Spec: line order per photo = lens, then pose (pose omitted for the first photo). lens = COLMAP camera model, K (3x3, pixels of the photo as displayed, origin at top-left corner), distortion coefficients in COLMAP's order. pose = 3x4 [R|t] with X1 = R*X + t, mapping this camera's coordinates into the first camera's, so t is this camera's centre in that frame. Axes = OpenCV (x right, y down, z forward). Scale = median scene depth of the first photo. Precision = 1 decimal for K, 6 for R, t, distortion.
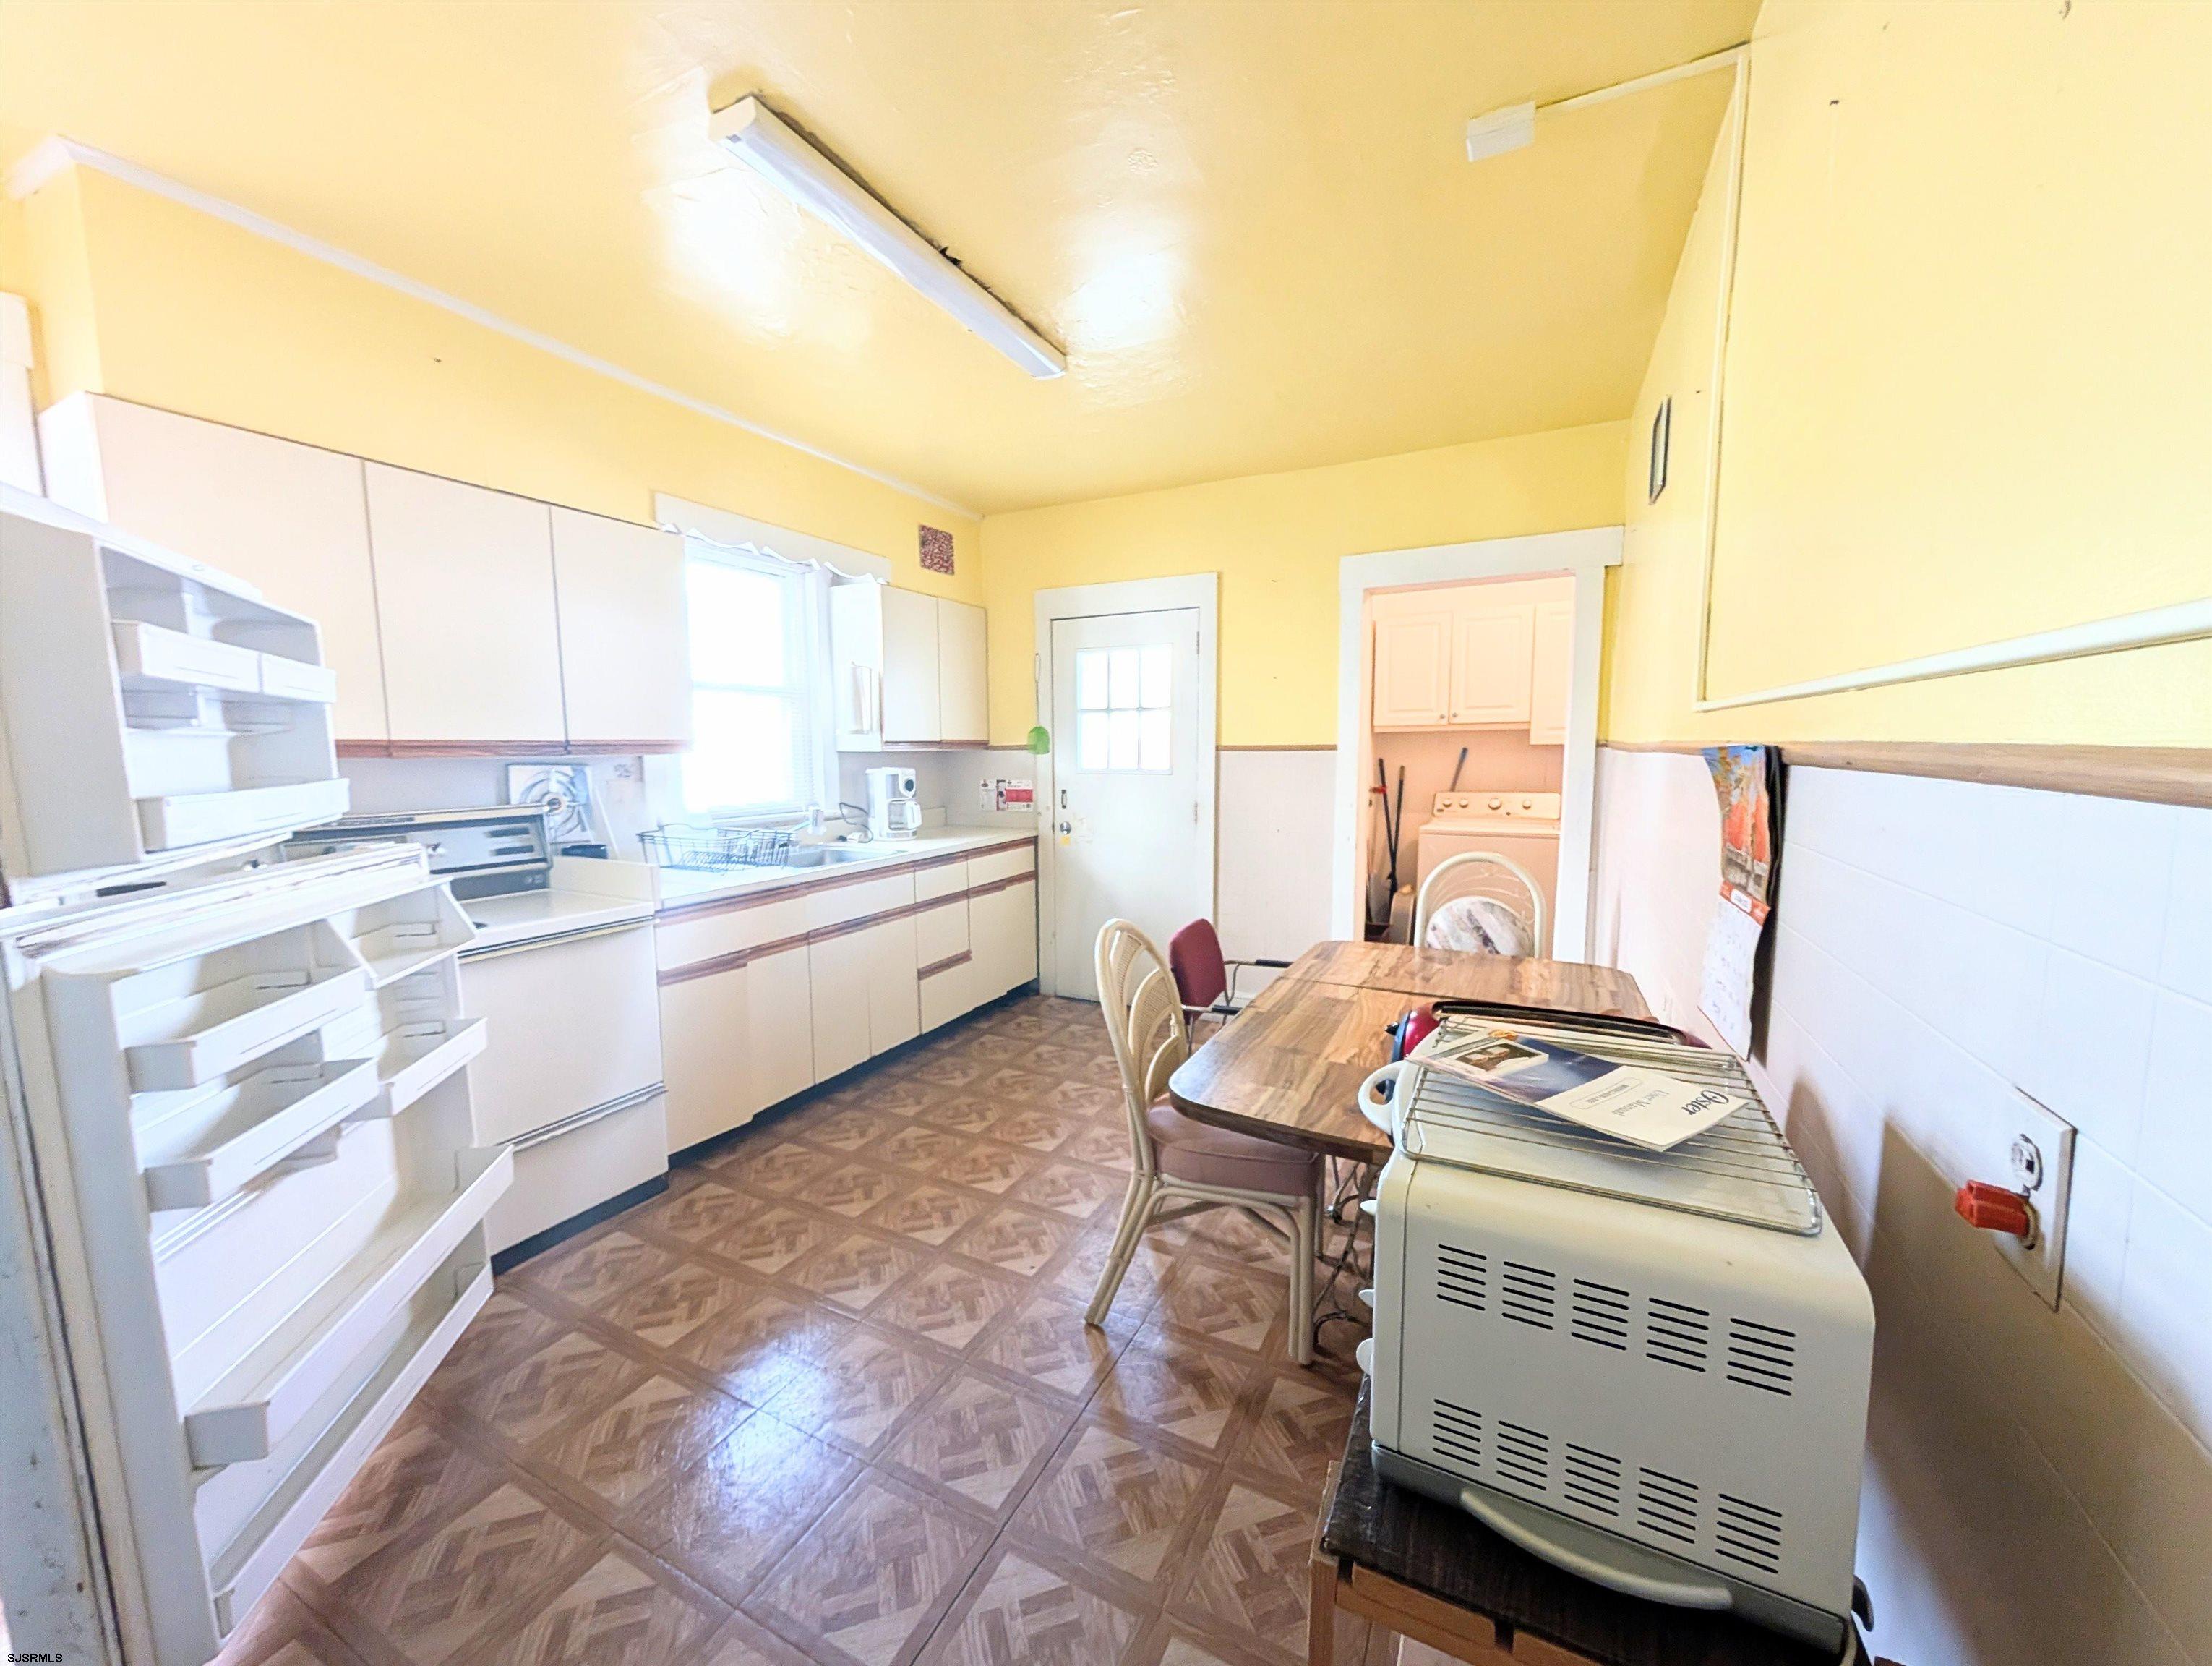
lens RADIAL K [[840.2, 0, 1106.0], [0, 840.2, 833.0], [0, 0, 1]] dist [0.000906, 0.000451]
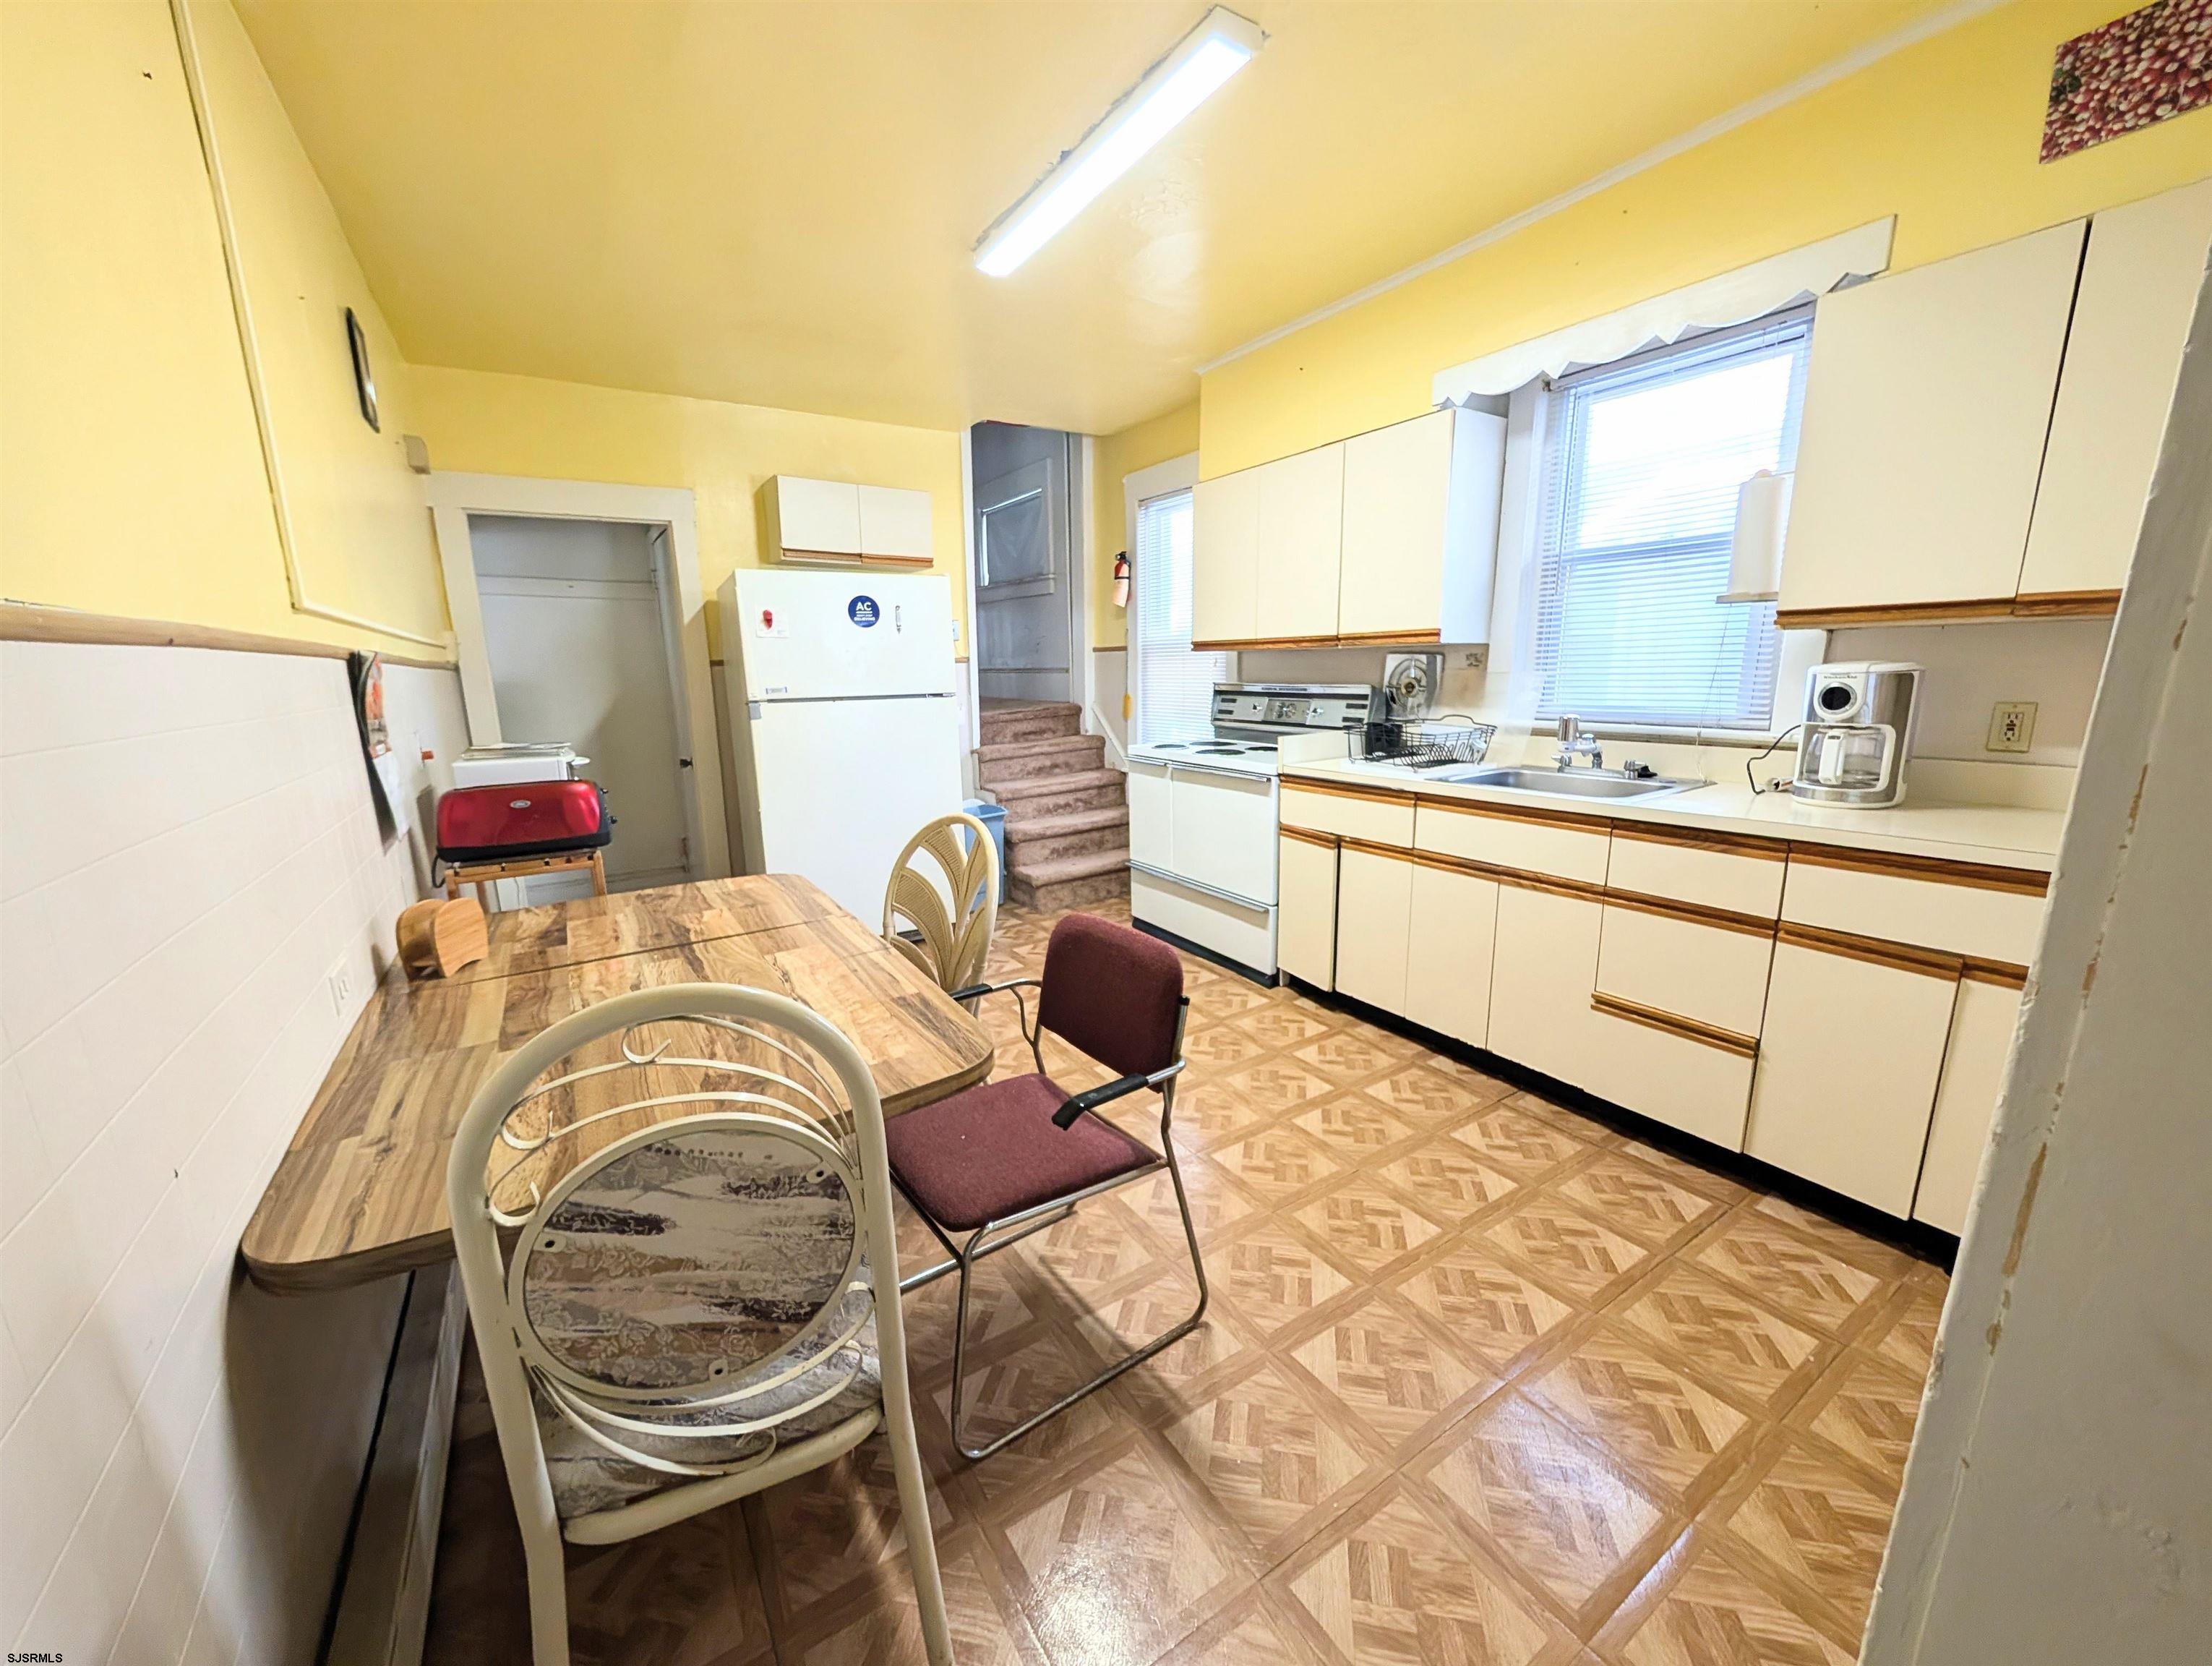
lens RADIAL K [[840.2, 0, 1106.0], [0, 840.2, 833.0], [0, 0, 1]] dist [0.000906, 0.000451]
pose [[-0.507226, 0.186548, -0.841381, 0.566200], [-0.066706, 0.964864, 0.254140, -0.104256], [0.859228, 0.185032, -0.476960, 1.180149]]
